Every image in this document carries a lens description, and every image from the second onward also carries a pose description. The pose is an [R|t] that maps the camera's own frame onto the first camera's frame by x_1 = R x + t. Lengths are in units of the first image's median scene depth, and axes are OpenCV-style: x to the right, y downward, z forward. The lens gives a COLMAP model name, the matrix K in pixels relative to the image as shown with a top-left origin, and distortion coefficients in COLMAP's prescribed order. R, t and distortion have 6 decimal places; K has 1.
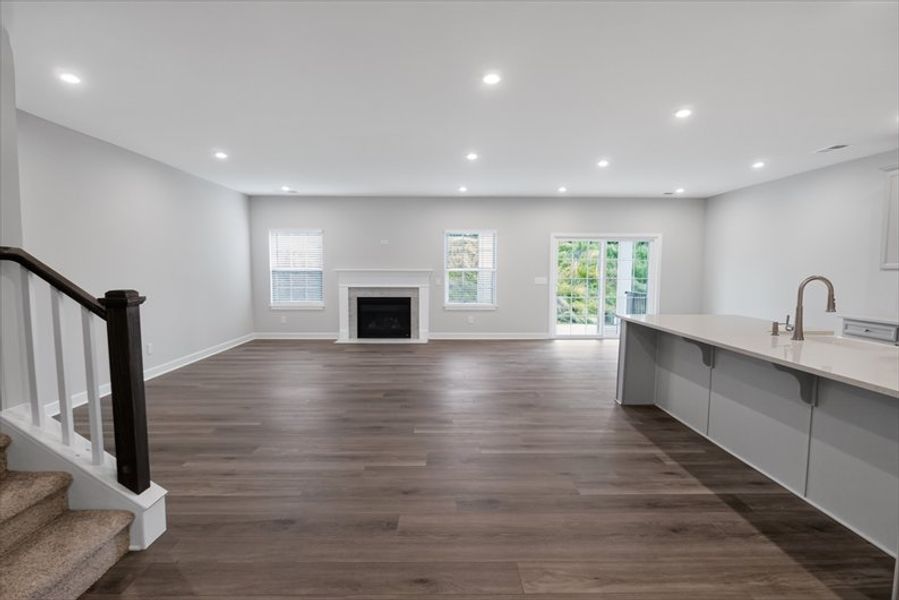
lens RADIAL K [[485.3, 0, 447.9], [0, 485.3, 303.4], [0, 0, 1]] dist [-0.010742, -0.002914]
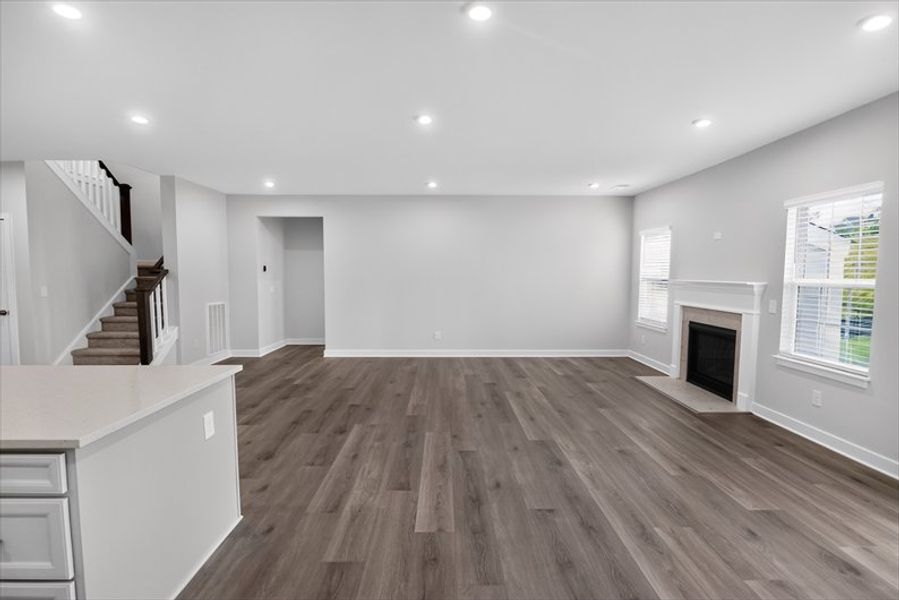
lens RADIAL K [[485.3, 0, 447.9], [0, 485.3, 303.4], [0, 0, 1]] dist [-0.010742, -0.002914]
pose [[0.000808, 0.062953, -0.998016, 0.480406], [-0.074891, 0.995218, 0.062716, -0.053882], [0.997191, 0.074692, 0.005518, 0.660629]]
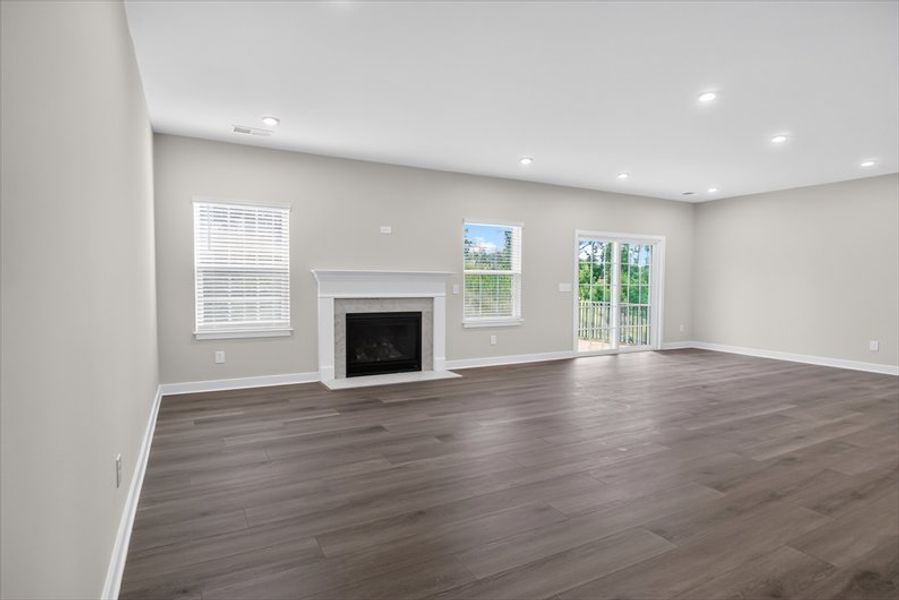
lens RADIAL K [[485.3, 0, 447.9], [0, 485.3, 303.4], [0, 0, 1]] dist [-0.010742, -0.002914]
pose [[0.885926, -0.016126, 0.463547, -0.364509], [0.027903, 0.999438, -0.018560, -0.010373], [-0.462987, 0.029377, 0.885878, 0.368735]]
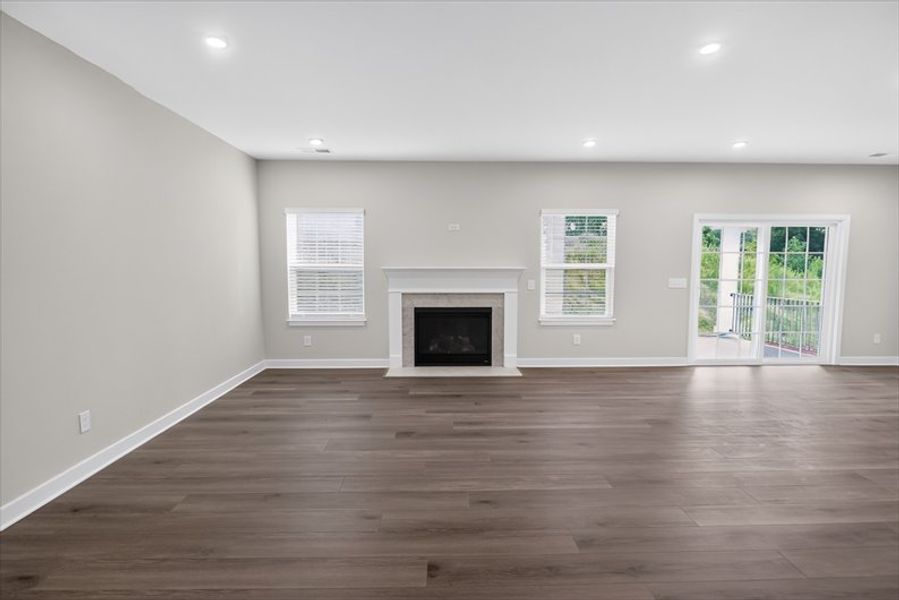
lens RADIAL K [[485.3, 0, 447.9], [0, 485.3, 303.4], [0, 0, 1]] dist [-0.010742, -0.002914]
pose [[0.999951, -0.002490, 0.009539, -0.145841], [0.002409, 0.999961, 0.008515, -0.024067], [-0.009560, -0.008491, 0.999918, 0.308743]]
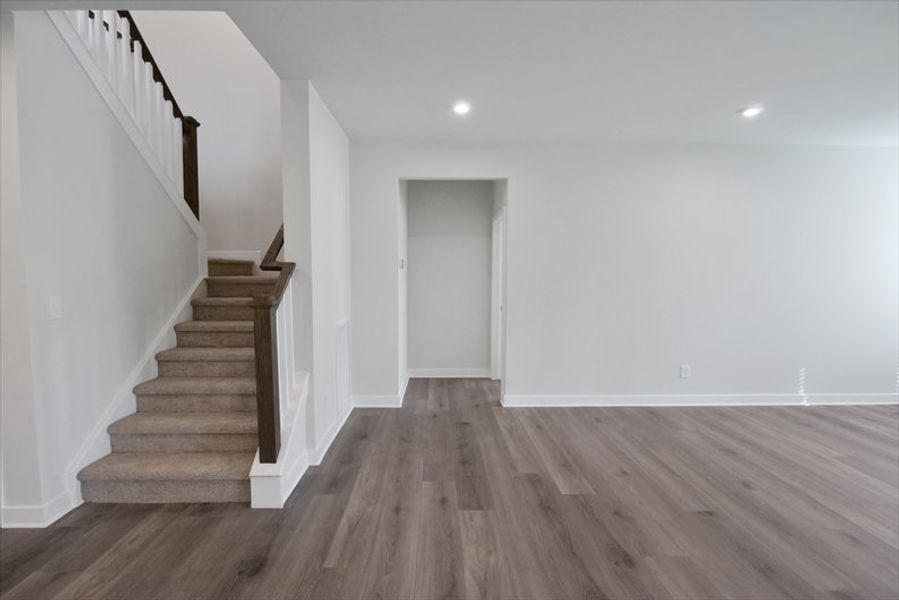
lens RADIAL K [[498.9, 0, 449.5], [0, 498.9, 300.0], [0, 0, 1]] dist [-0.001923, -0.000653]
pose [[0.003911, 0.052227, -0.998628, 0.151908], [-0.076517, 0.995723, 0.051776, -0.028924], [0.997061, 0.076209, 0.007890, 0.369411]]
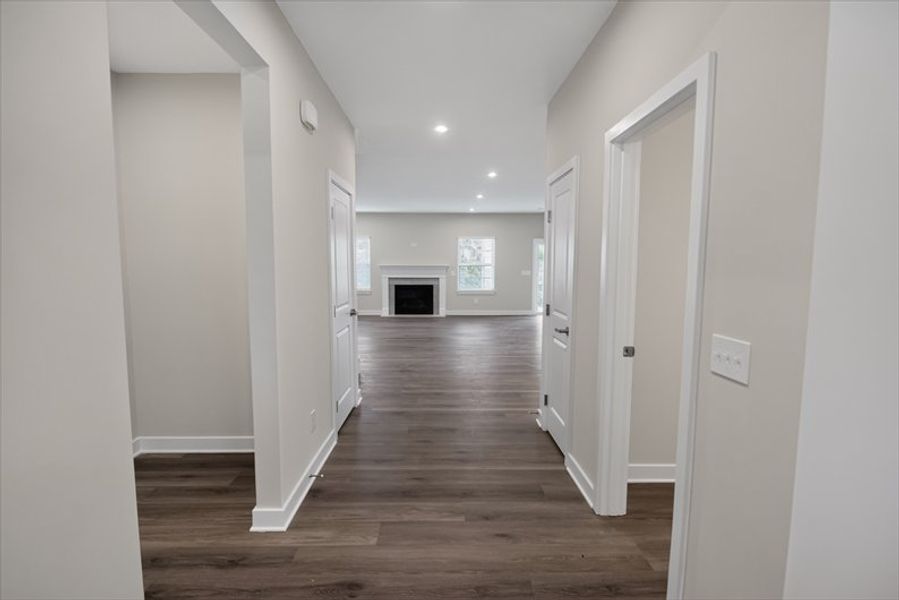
lens RADIAL K [[485.3, 0, 447.9], [0, 485.3, 303.4], [0, 0, 1]] dist [-0.010742, -0.002914]
pose [[0.999997, 0.001245, 0.001924, -0.036952], [-0.001272, 0.999899, 0.014140, 0.020952], [-0.001907, -0.014142, 0.999898, -0.395252]]
